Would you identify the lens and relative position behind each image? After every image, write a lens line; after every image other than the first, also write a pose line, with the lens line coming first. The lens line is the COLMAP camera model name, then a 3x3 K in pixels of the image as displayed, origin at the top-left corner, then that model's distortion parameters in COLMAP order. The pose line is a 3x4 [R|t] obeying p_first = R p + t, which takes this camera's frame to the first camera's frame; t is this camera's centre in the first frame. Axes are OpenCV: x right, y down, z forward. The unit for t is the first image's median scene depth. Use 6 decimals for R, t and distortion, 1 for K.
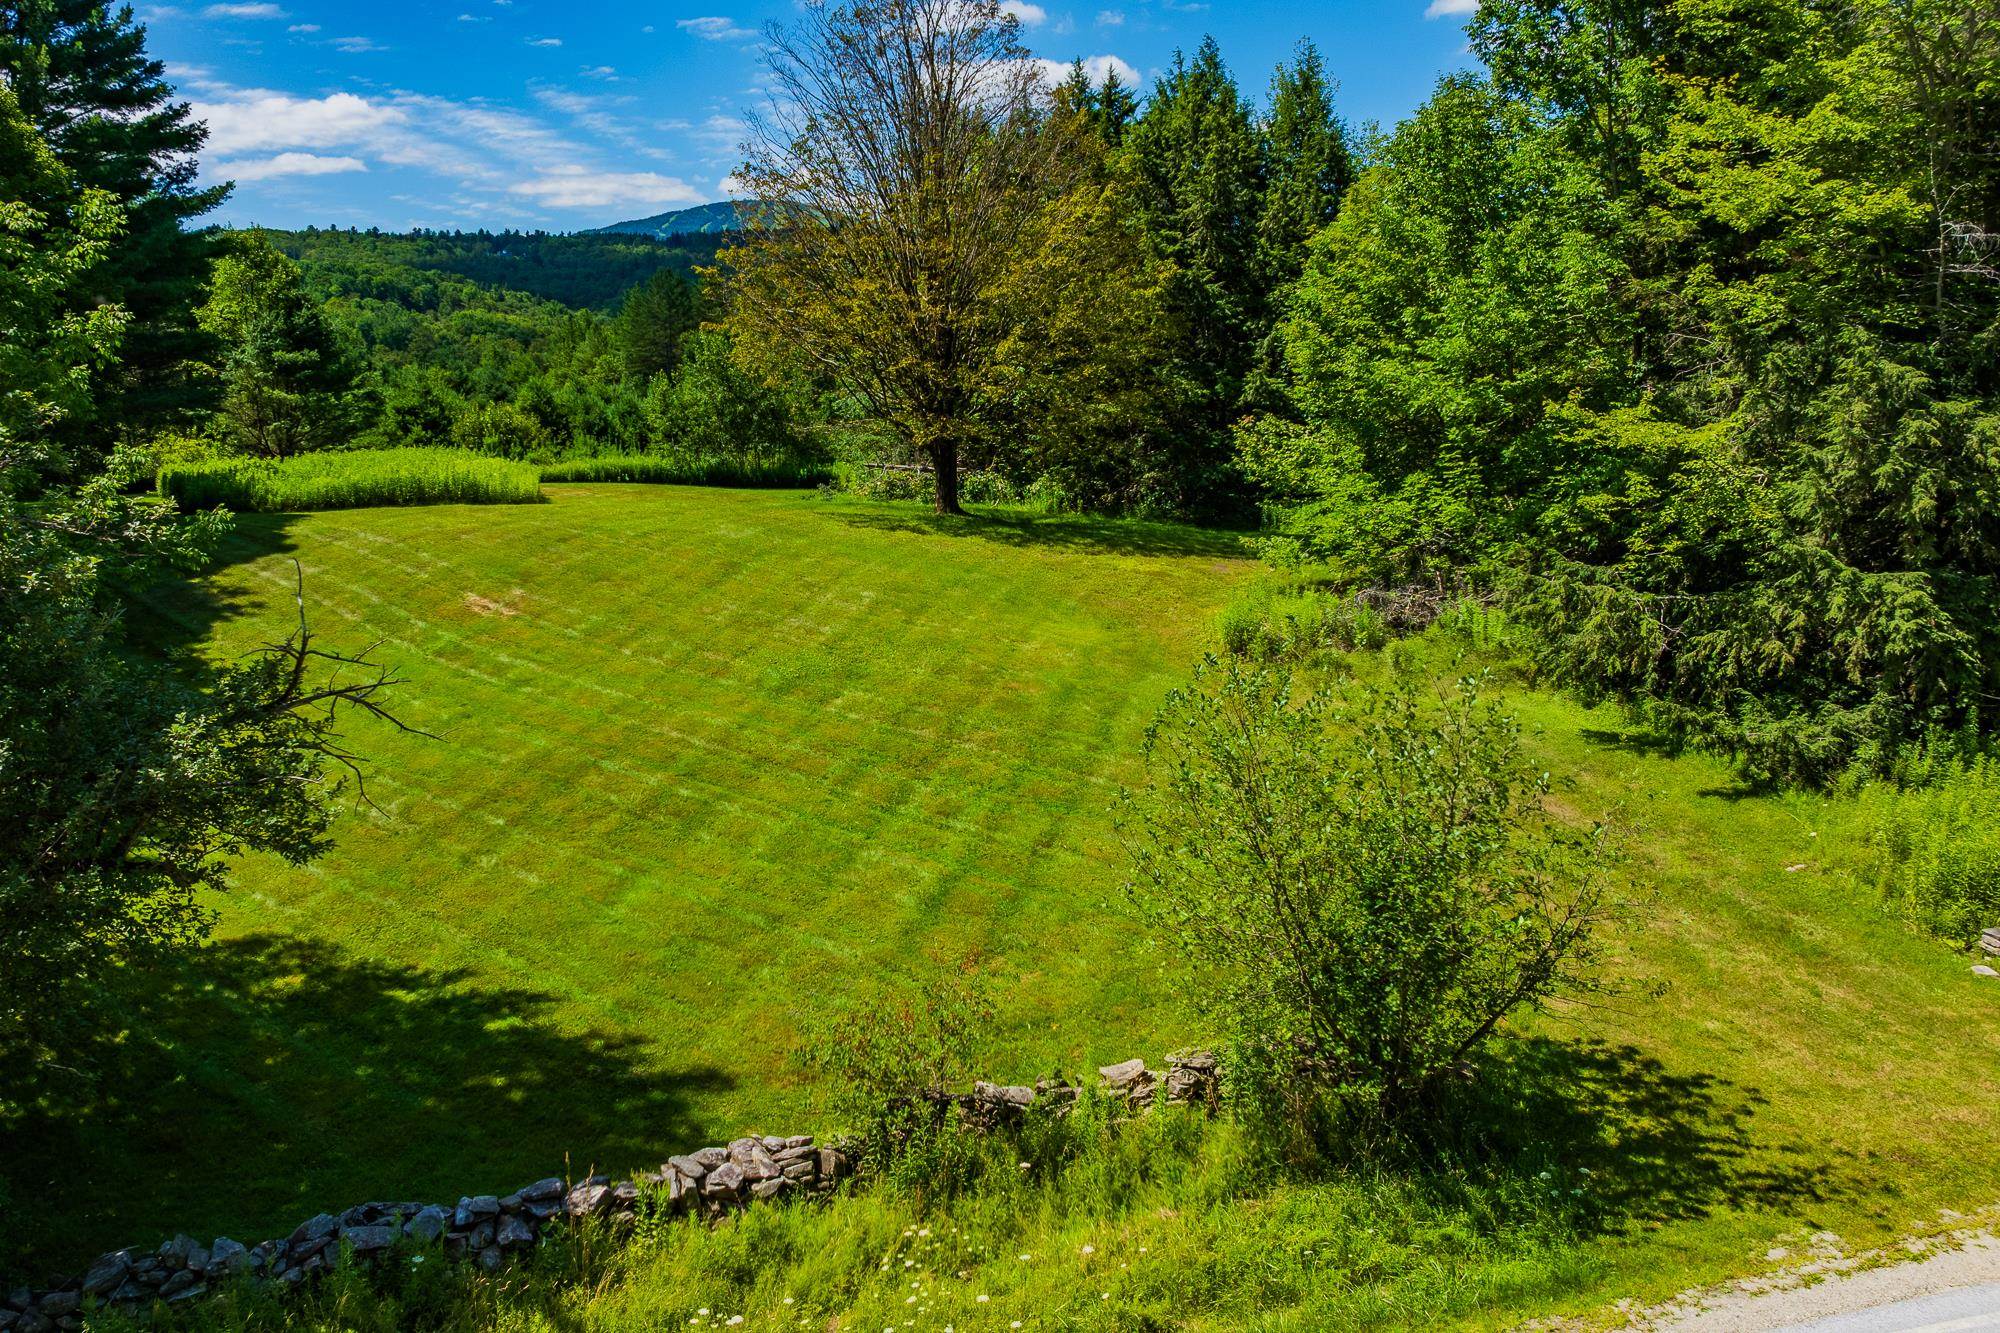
lens RADIAL K [[1670.3, 0, 891.4], [0, 1670.3, 653.9], [0, 0, 1]] dist [-0.019356, 0.000558]
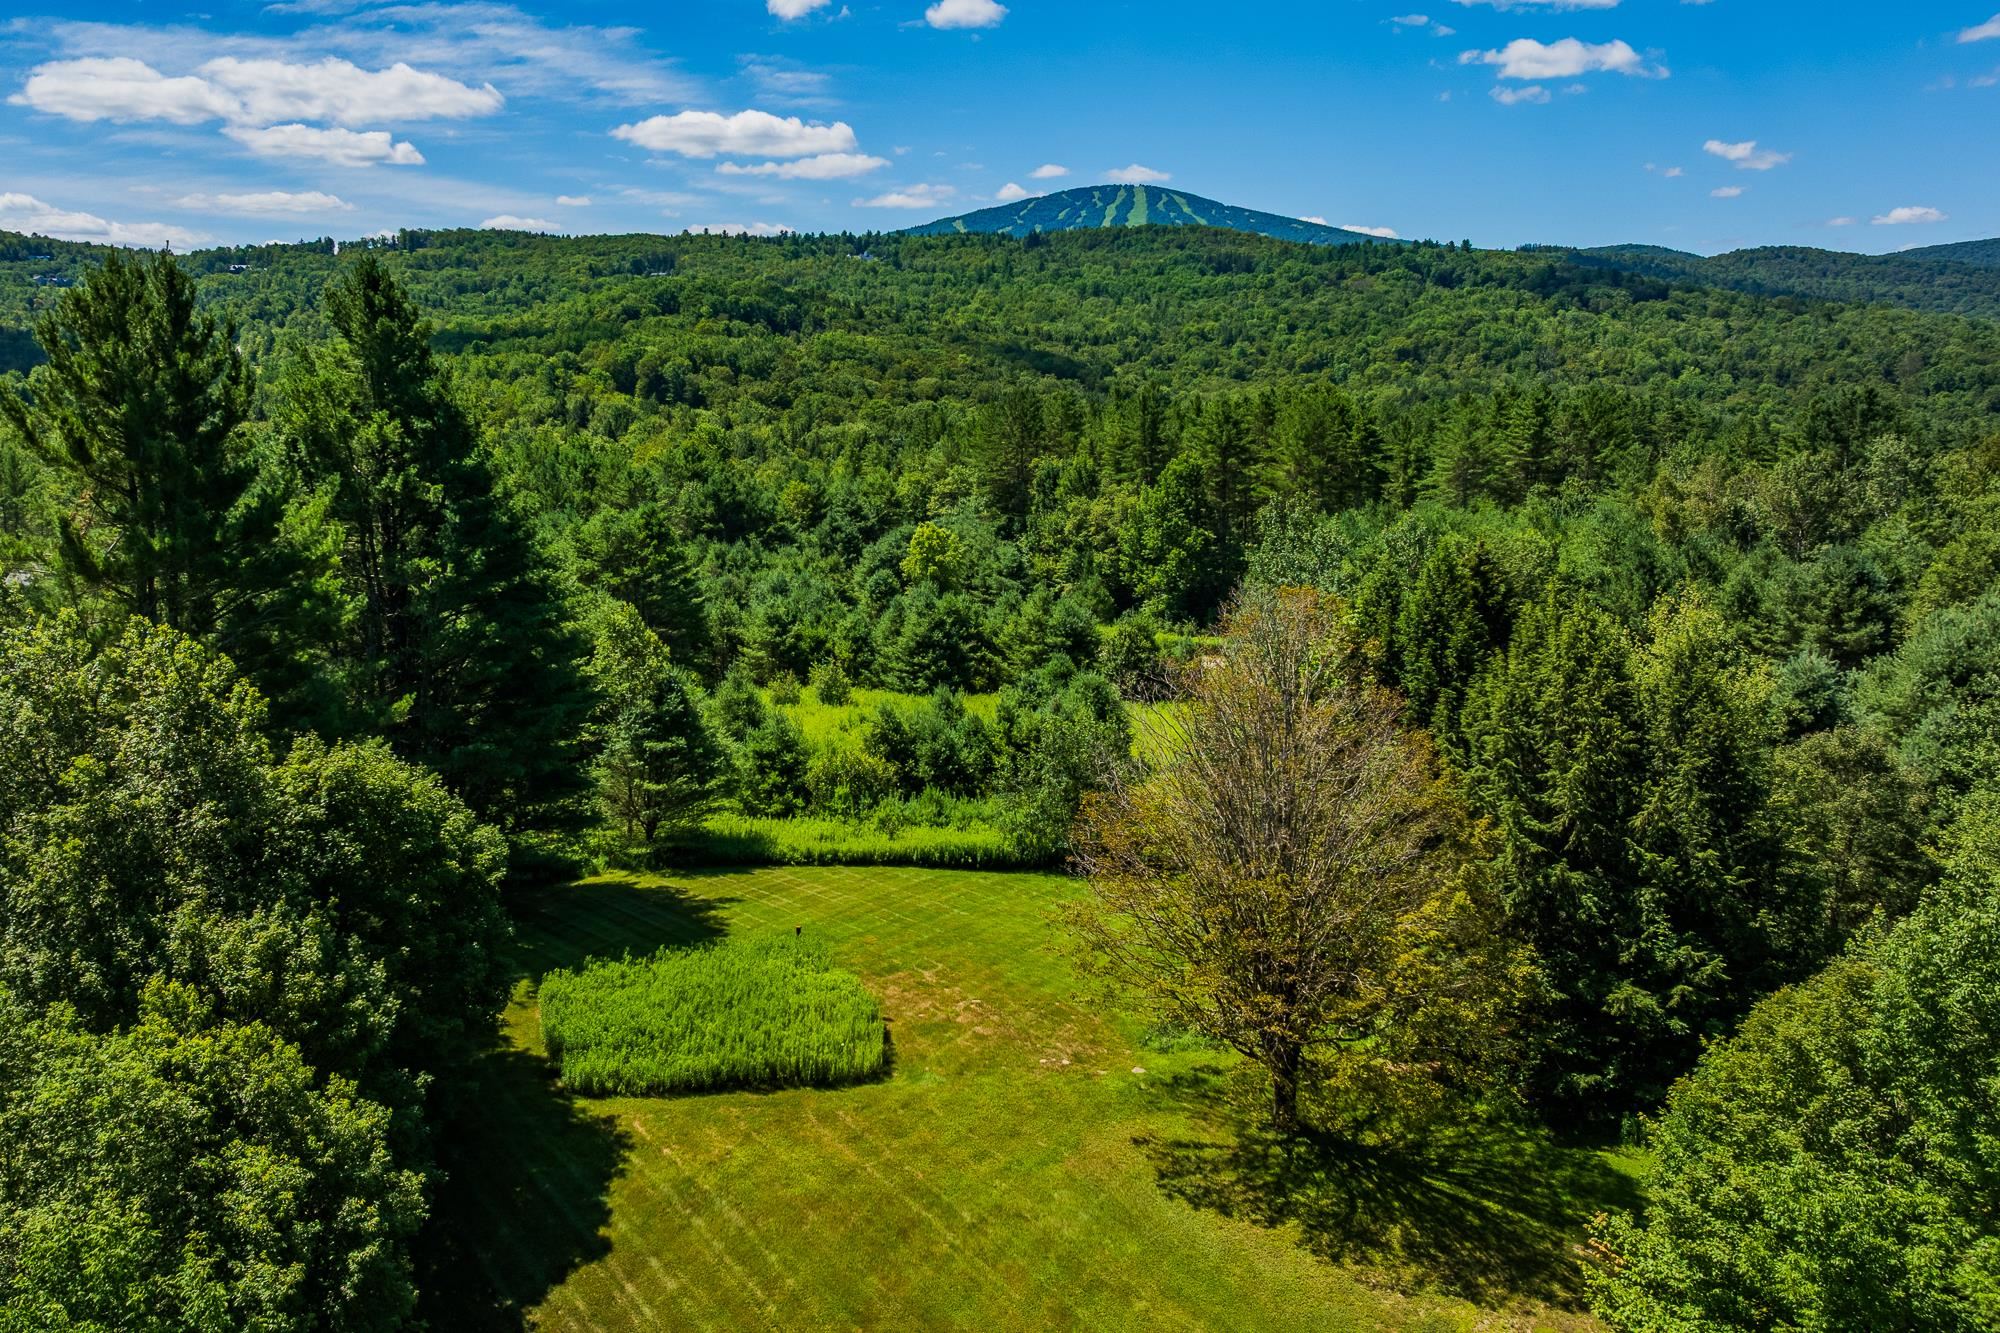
lens RADIAL K [[1665.6, 0, 890.3], [0, 1665.6, 654.9], [0, 0, 1]] dist [-0.000499, -0.050052]
pose [[0.978440, 0.039723, -0.202675, -0.009416], [-0.037368, 0.999182, 0.015435, -0.532003], [0.203122, -0.007528, 0.979124, -0.019717]]
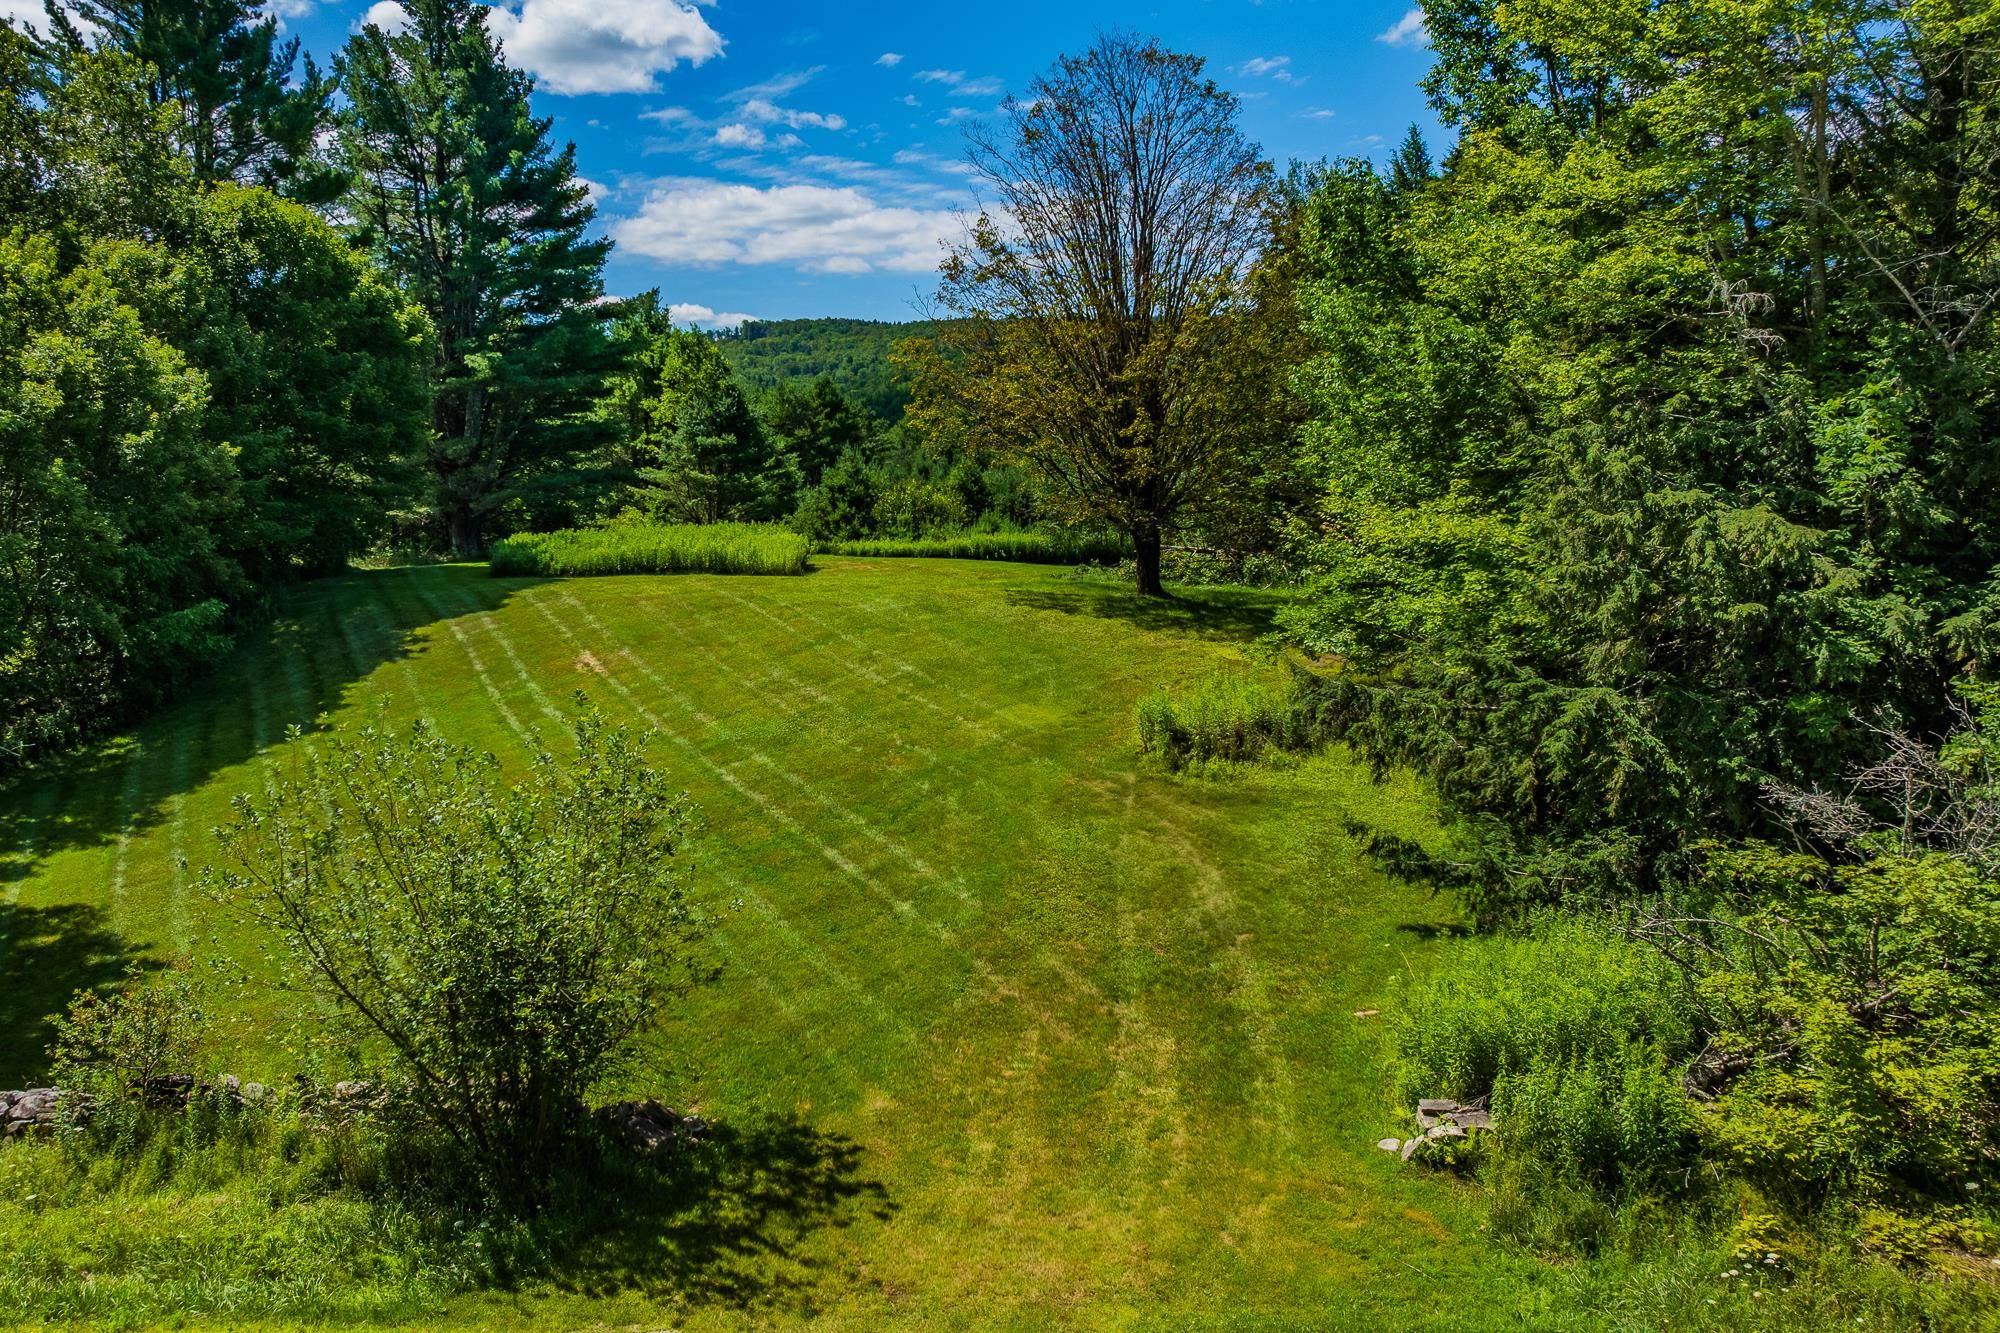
lens RADIAL K [[1665.6, 0, 890.3], [0, 1665.6, 654.9], [0, 0, 1]] dist [-0.000499, -0.050052]
pose [[0.918372, 0.043112, -0.393363, 0.406920], [-0.060567, 0.997649, -0.032063, -0.011201], [0.391056, 0.053270, 0.918824, 0.045846]]
